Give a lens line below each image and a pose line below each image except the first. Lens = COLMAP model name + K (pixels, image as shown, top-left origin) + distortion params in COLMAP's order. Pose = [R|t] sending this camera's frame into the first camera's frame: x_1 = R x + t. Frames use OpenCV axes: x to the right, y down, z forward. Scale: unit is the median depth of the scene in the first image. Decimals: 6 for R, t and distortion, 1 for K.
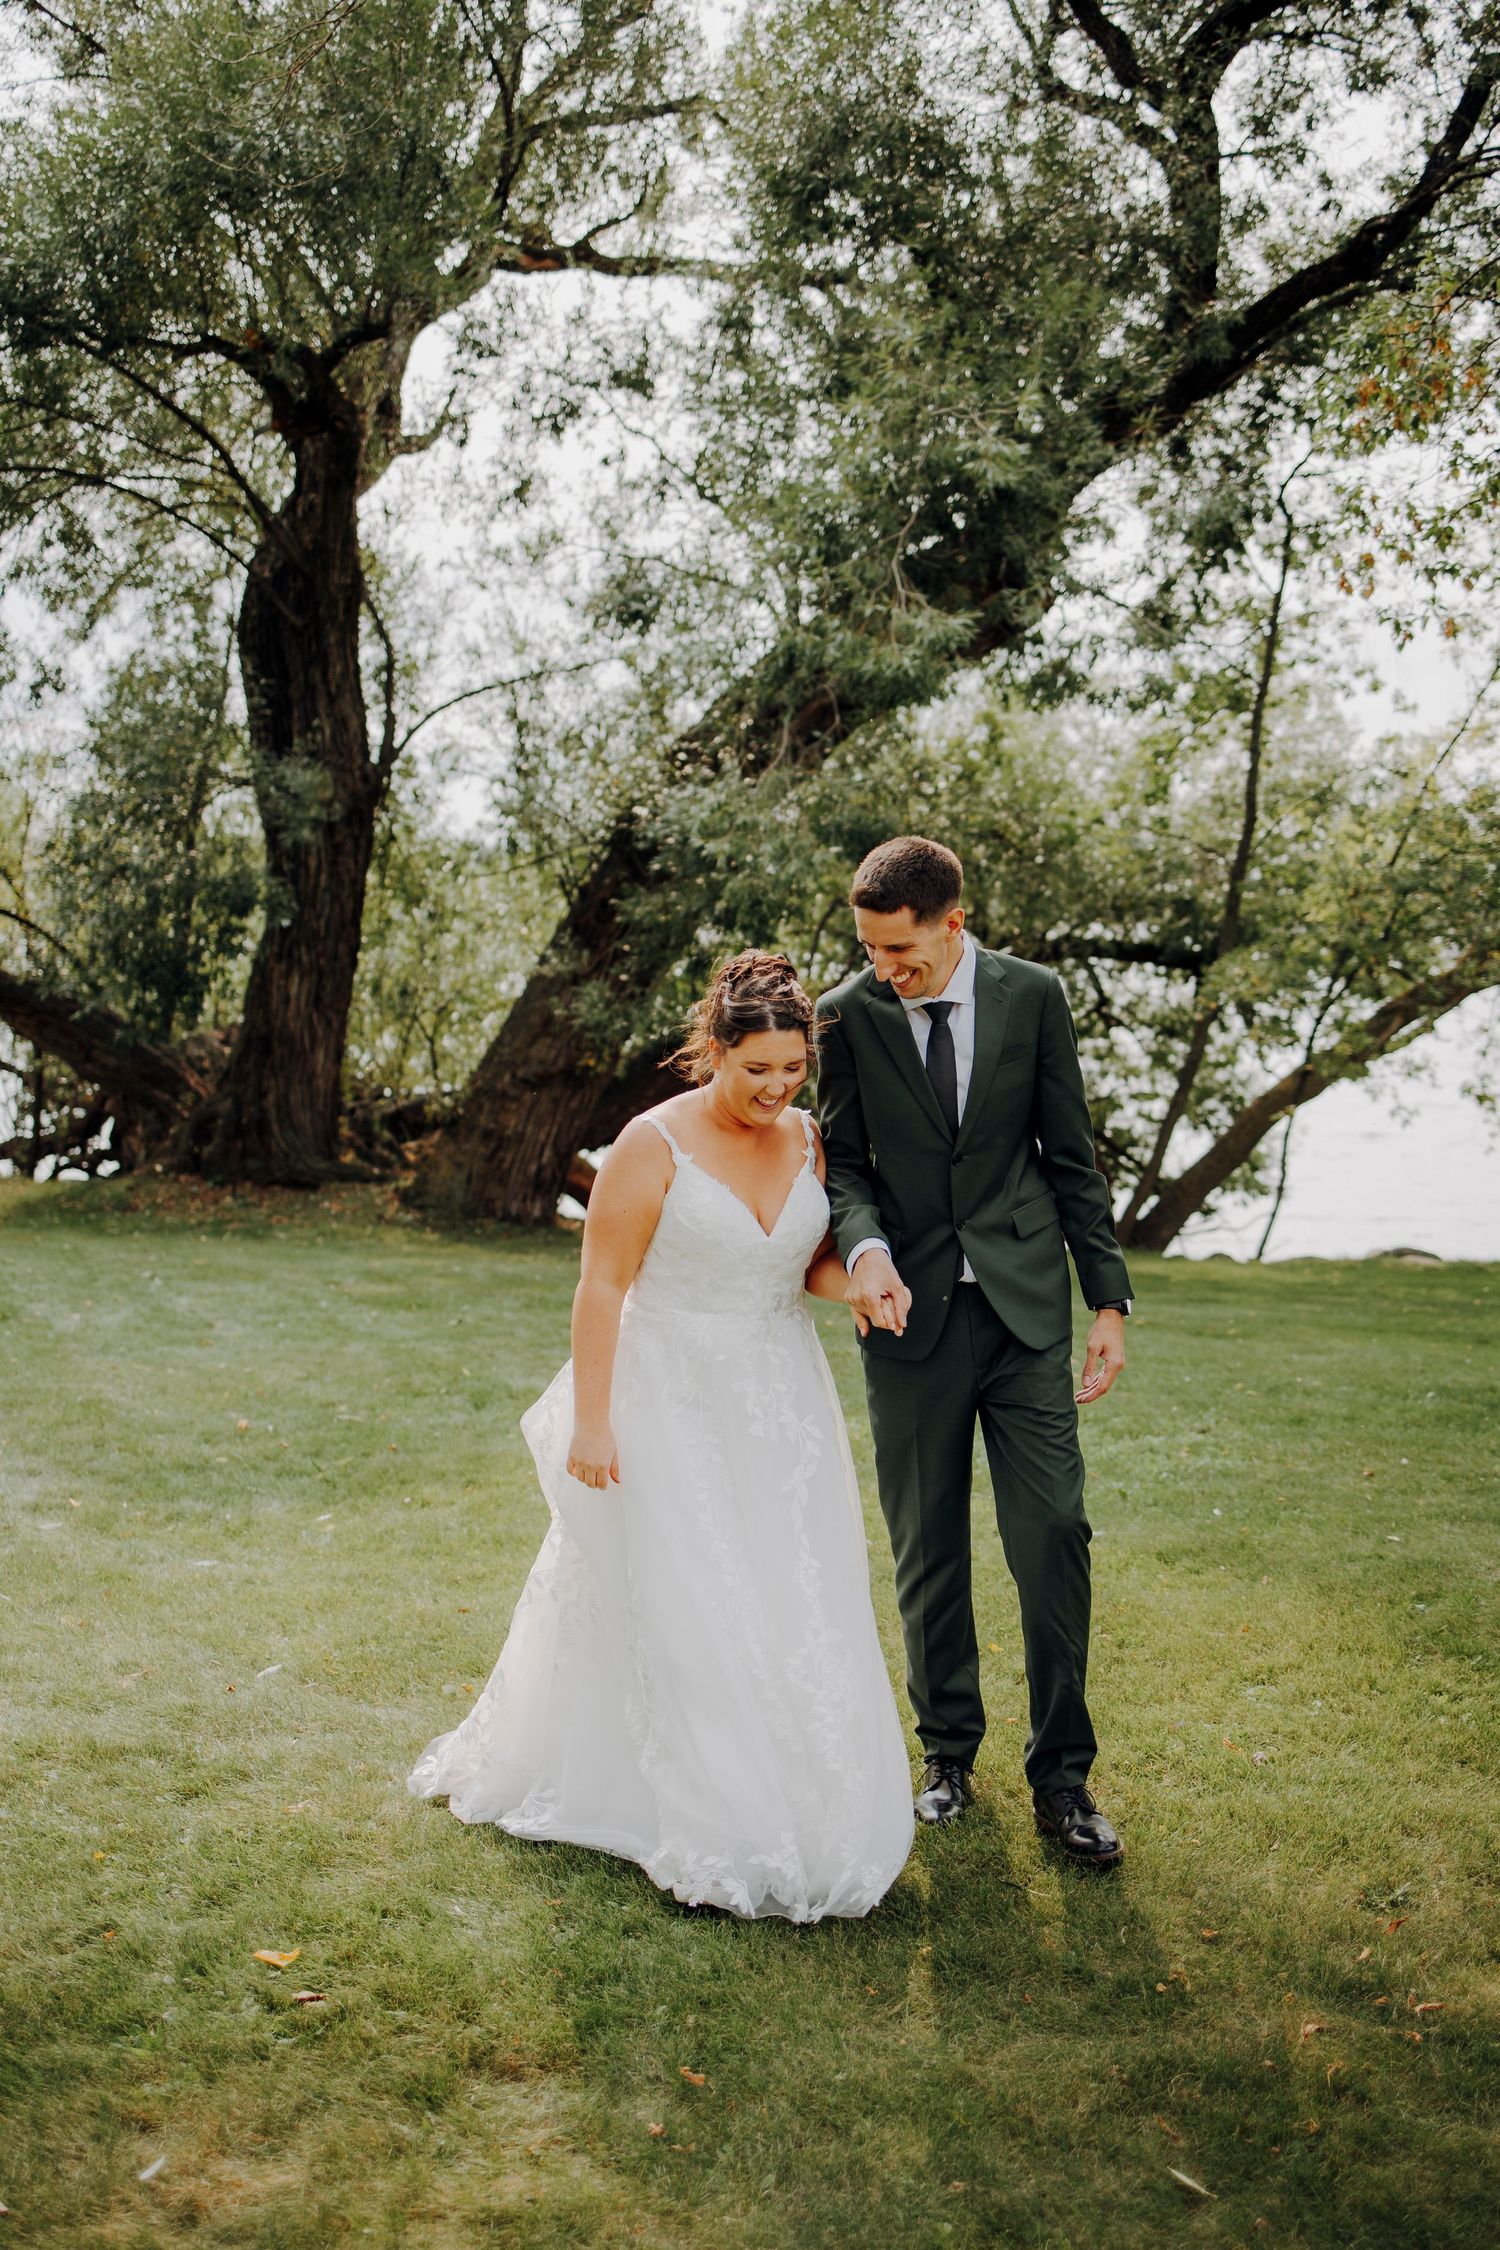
lens RADIAL K [[2493.0, 0, 758.6], [0, 2493.0, 1044.0], [0, 0, 1]] dist [-0.042092, 0.000000]
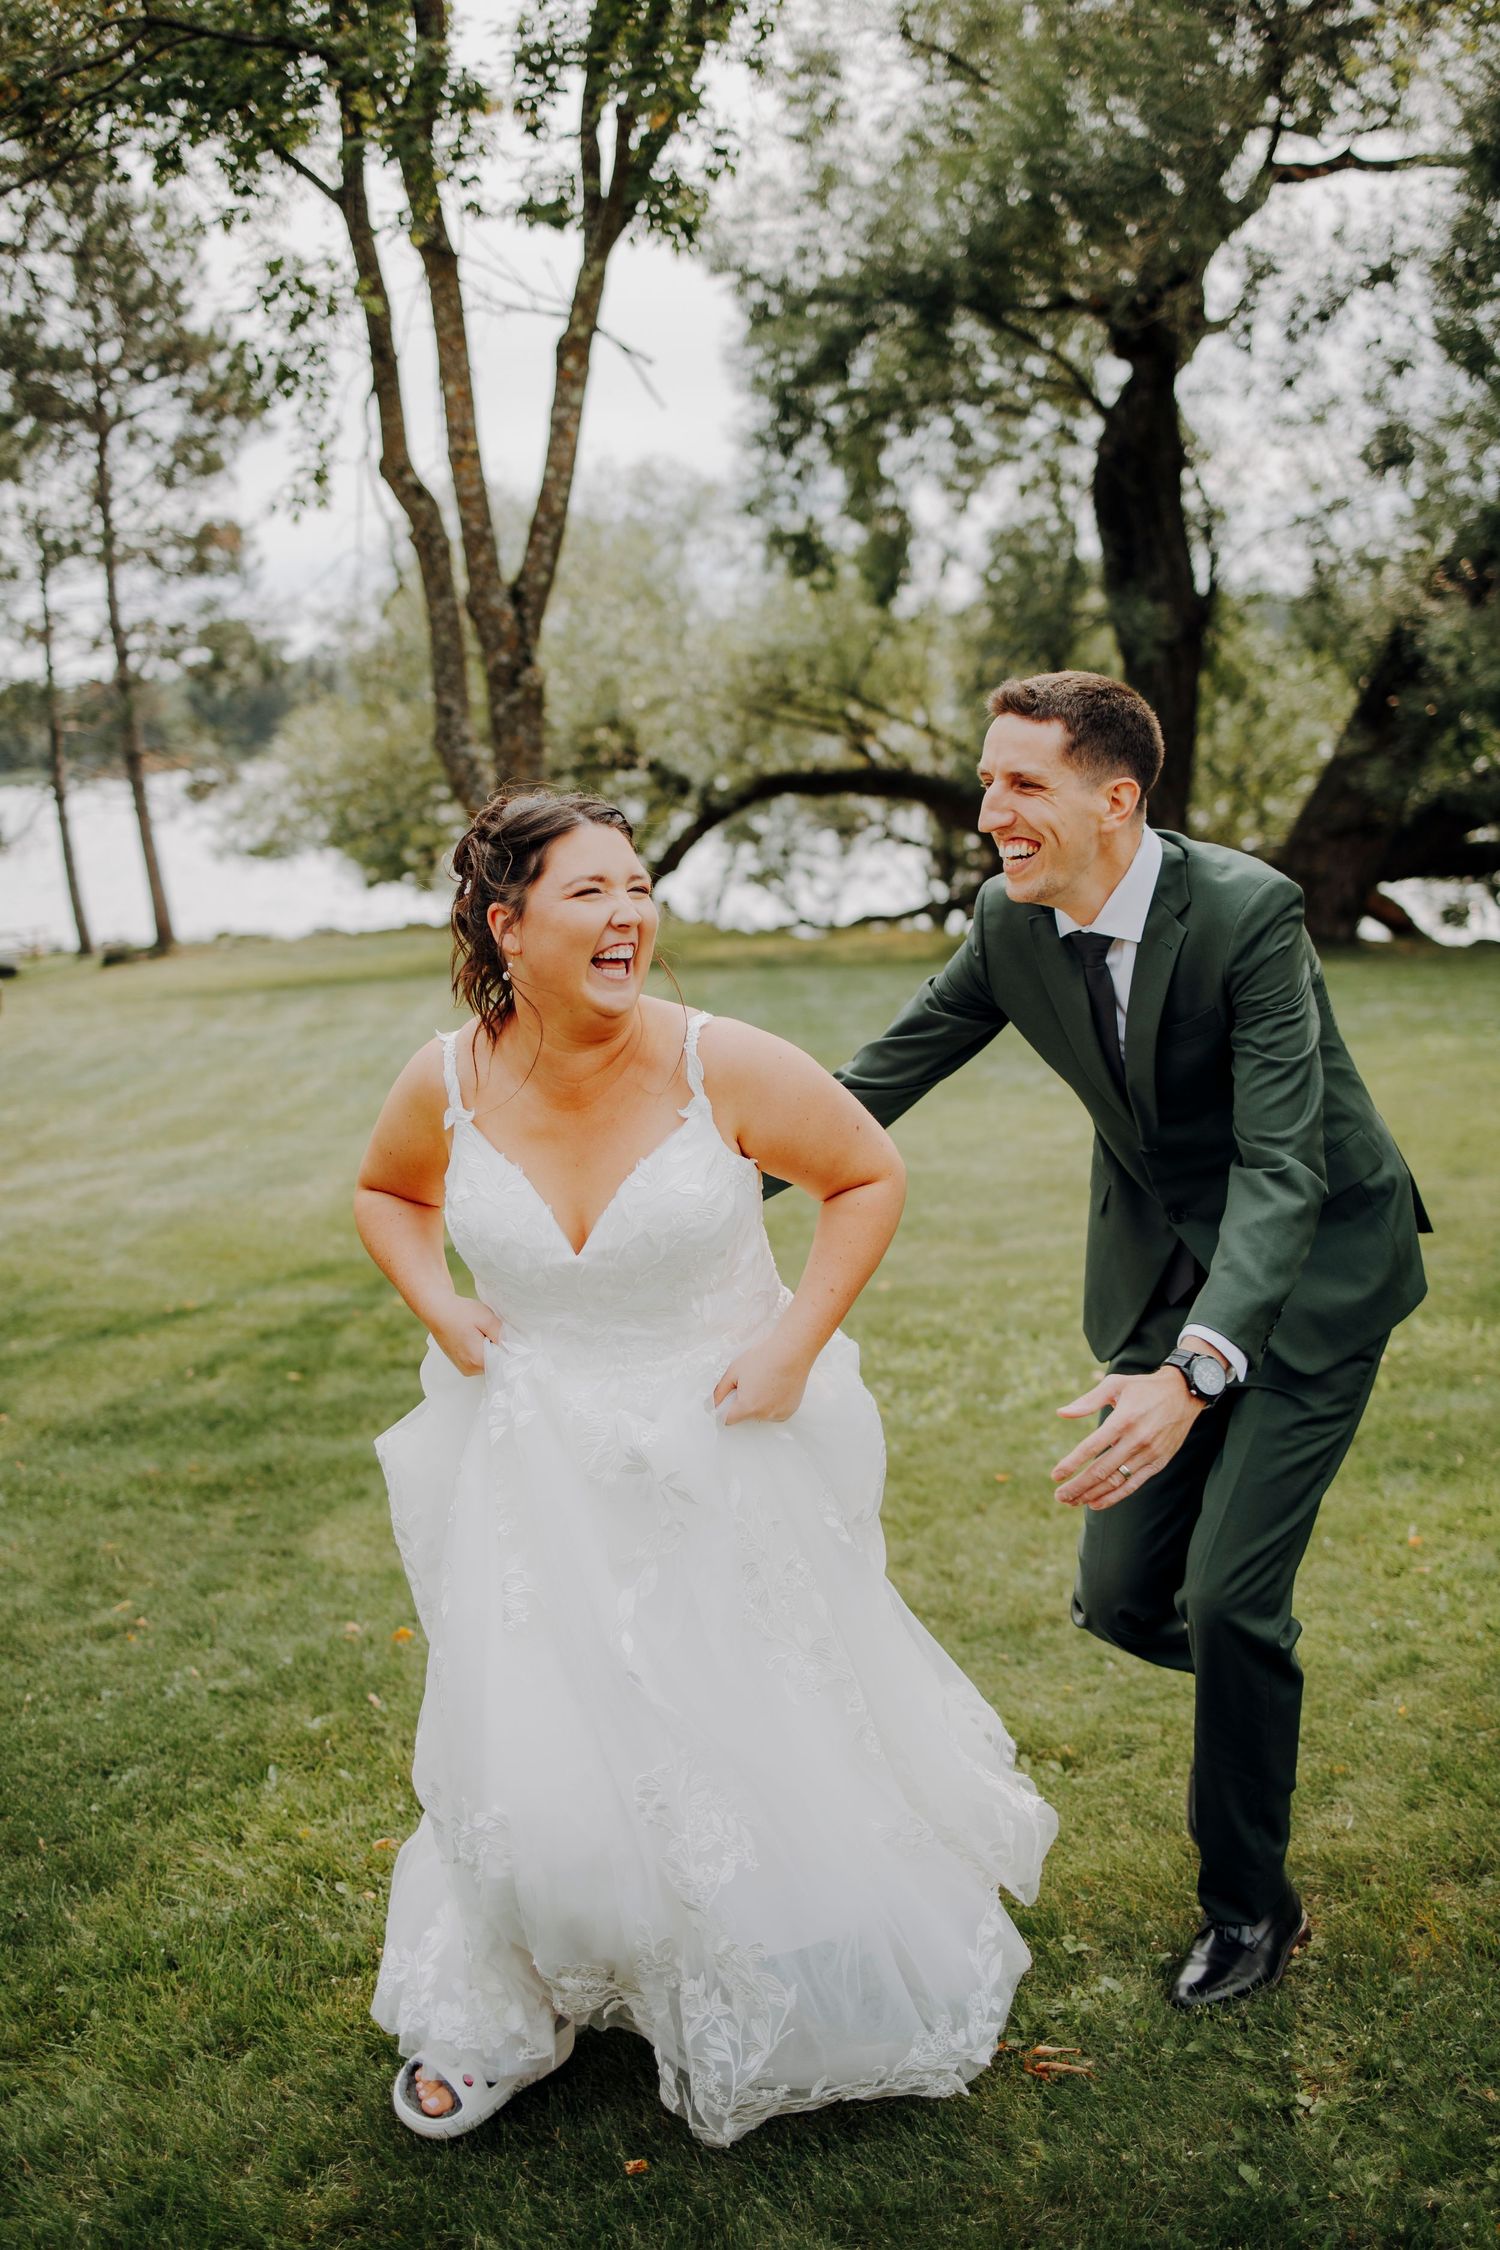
lens RADIAL K [[2493.0, 0, 759.7], [0, 2493.0, 1064.0], [0, 0, 1]] dist [-0.042092, 0.000000]
pose [[0.944076, -0.026846, -0.328632, 0.047028], [0.061143, 0.993648, 0.094477, -0.006143], [0.324008, -0.109287, 0.939721, -0.311515]]
